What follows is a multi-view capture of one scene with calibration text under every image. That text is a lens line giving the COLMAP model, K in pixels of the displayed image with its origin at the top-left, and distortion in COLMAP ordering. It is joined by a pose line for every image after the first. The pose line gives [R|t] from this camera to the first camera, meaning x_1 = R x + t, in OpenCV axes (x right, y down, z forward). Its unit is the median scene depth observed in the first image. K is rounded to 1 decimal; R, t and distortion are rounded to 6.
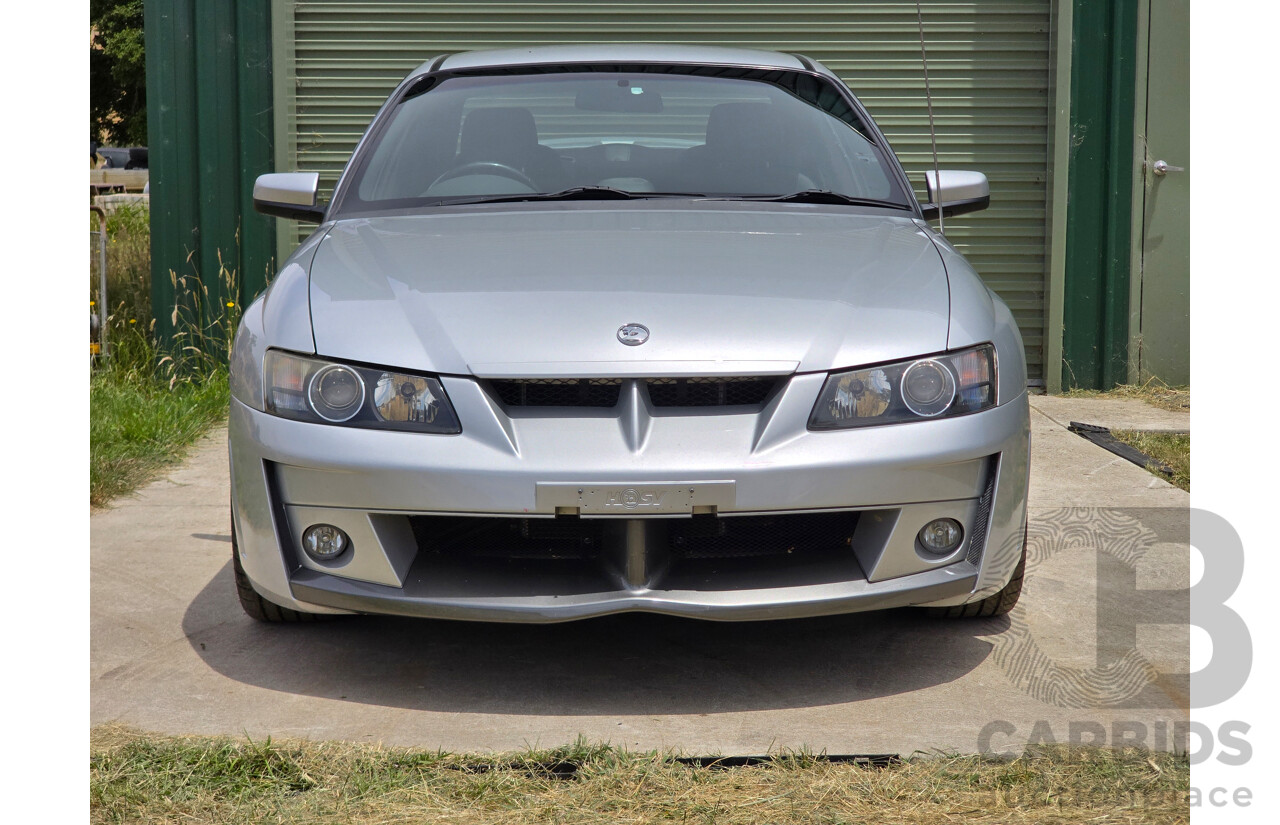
lens RADIAL K [[1968.1, 0, 639.6], [0, 1968.1, 414.9], [0, 0, 1]] dist [-0.022000, 0.000000]
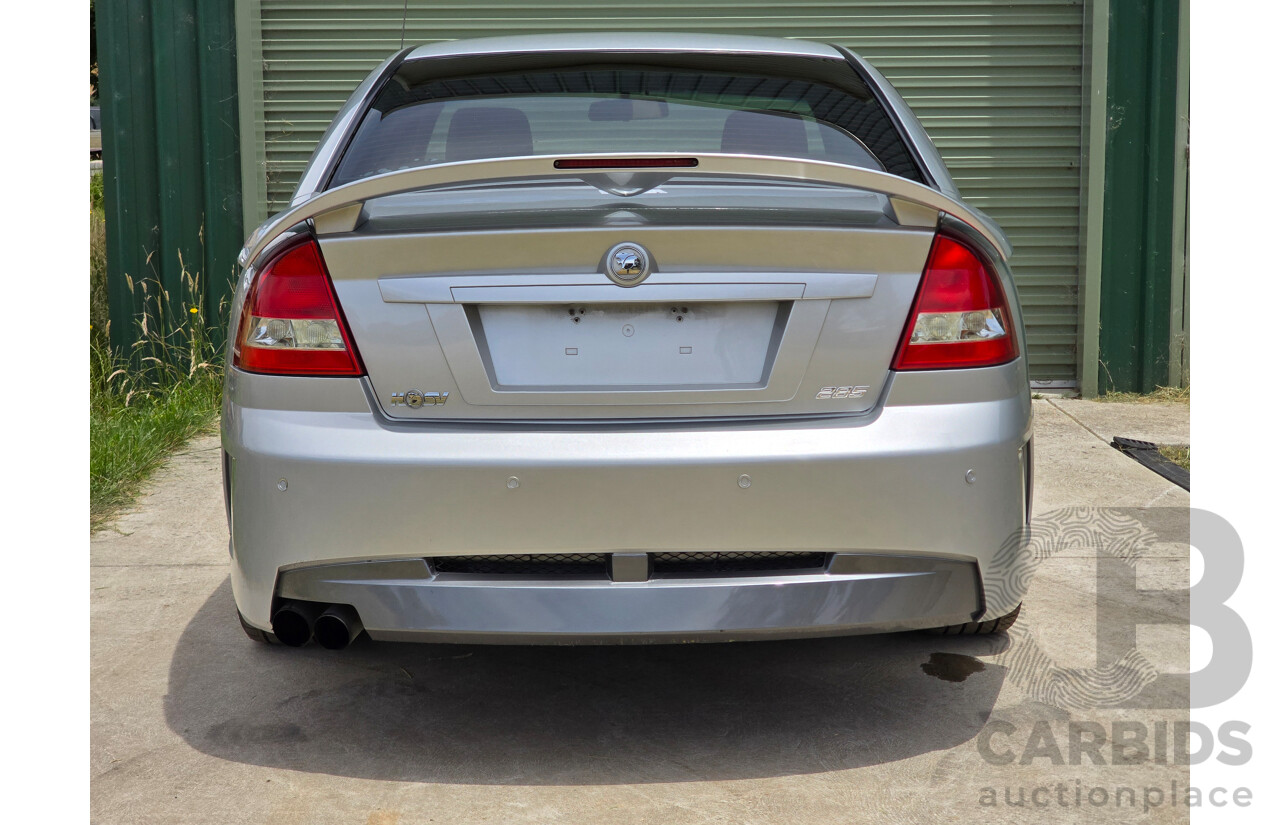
lens RADIAL K [[1968.1, 0, 655.7], [0, 1968.1, 446.6], [0, 0, 1]] dist [-0.022000, 0.000000]
pose [[0.999863, -0.012845, 0.010436, -0.004115], [0.012455, 0.999250, 0.036668, -0.033529], [-0.010899, -0.036533, 0.999273, 0.108523]]
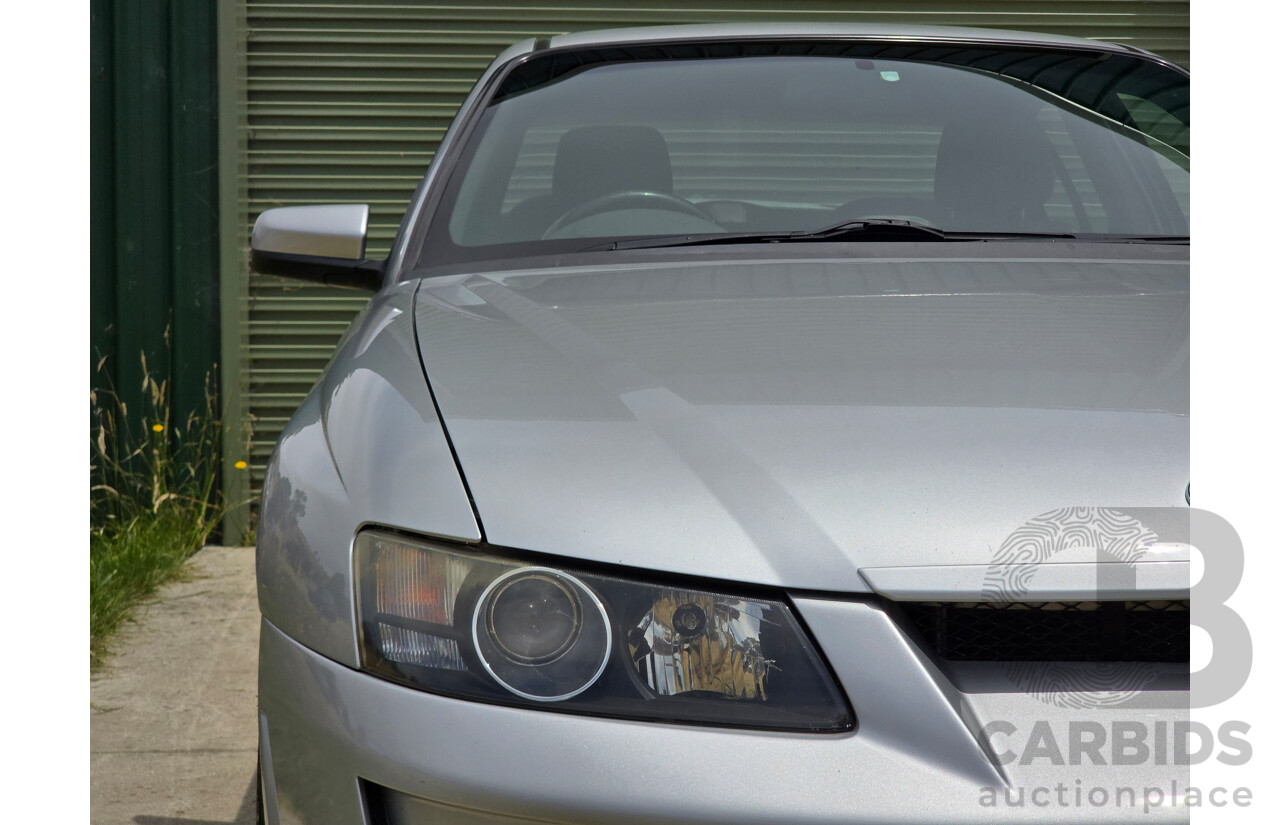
lens RADIAL K [[1968.1, 0, 667.8], [0, 1968.1, 397.1], [0, 0, 1]] dist [-0.022000, 0.000000]
pose [[0.997317, -0.002126, 0.073175, -0.104225], [0.007251, 0.997532, -0.069834, -0.021654], [-0.072846, 0.070178, 0.994871, 0.368597]]
